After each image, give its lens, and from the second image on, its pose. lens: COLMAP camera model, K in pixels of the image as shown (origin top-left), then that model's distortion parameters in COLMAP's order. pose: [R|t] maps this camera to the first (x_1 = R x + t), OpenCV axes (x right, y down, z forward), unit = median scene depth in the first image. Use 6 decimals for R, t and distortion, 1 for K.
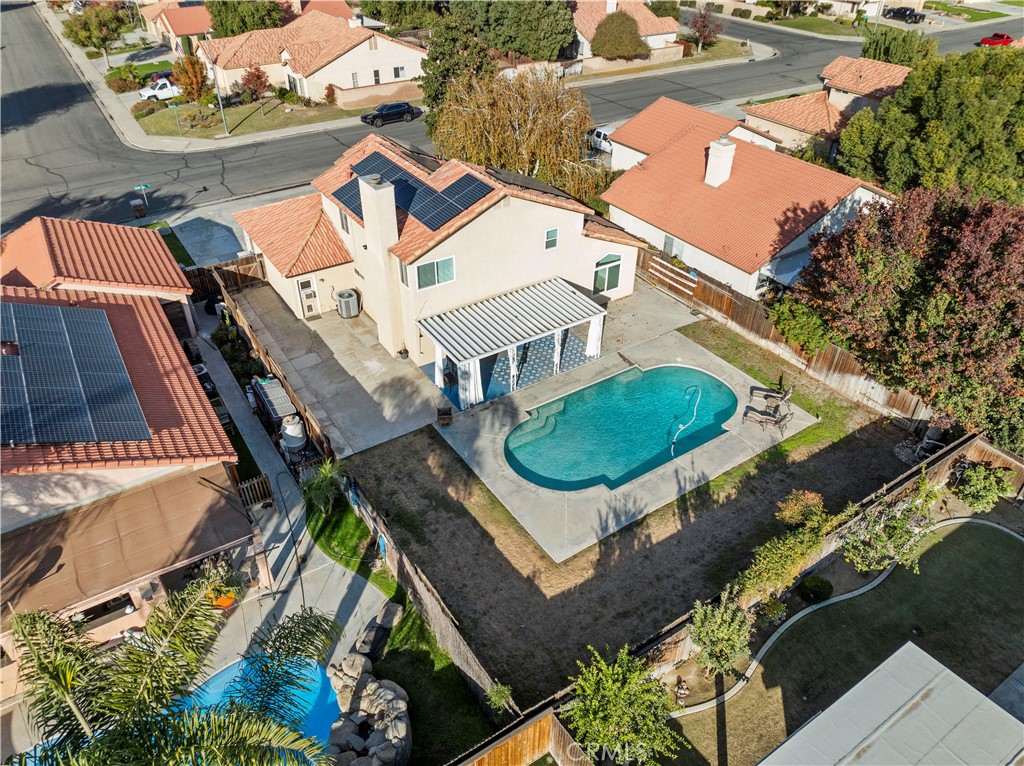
lens RADIAL K [[723.5, 0, 515.7], [0, 723.5, 384.1], [0, 0, 1]] dist [-0.038793, 0.007689]
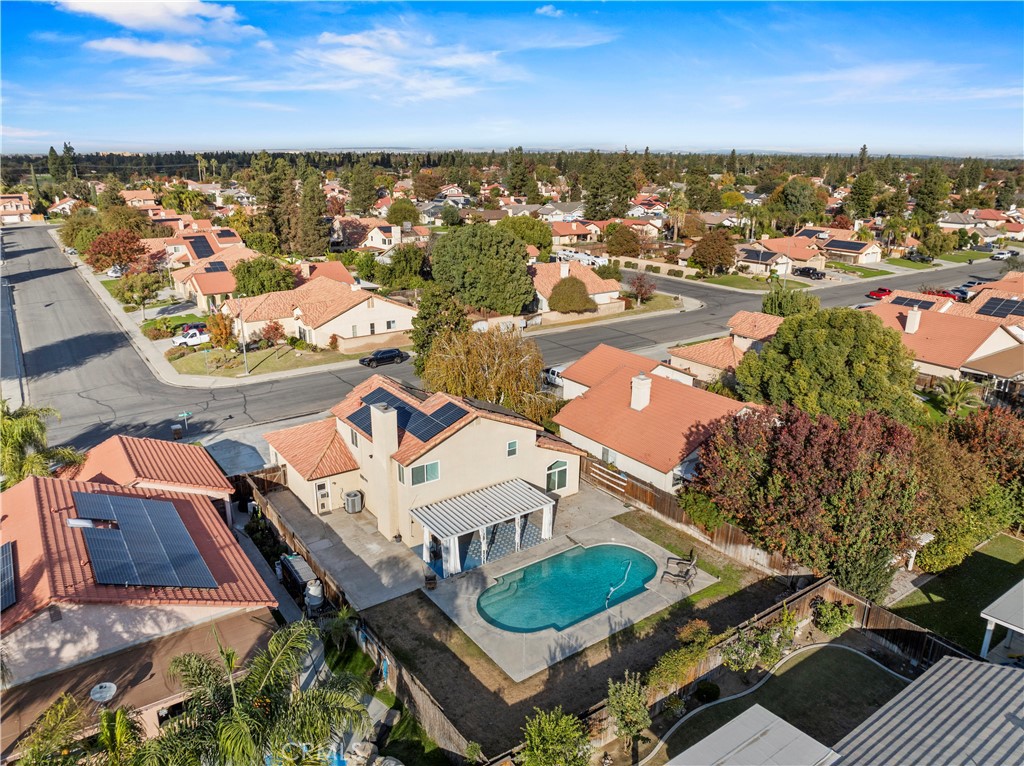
lens RADIAL K [[723.5, 0, 515.7], [0, 723.5, 384.1], [0, 0, 1]] dist [-0.038793, 0.007689]
pose [[0.999309, -0.009020, 0.036053, 0.008838], [0.019758, 0.950589, -0.309822, 0.094340], [-0.031477, 0.310321, 0.950111, -0.290027]]
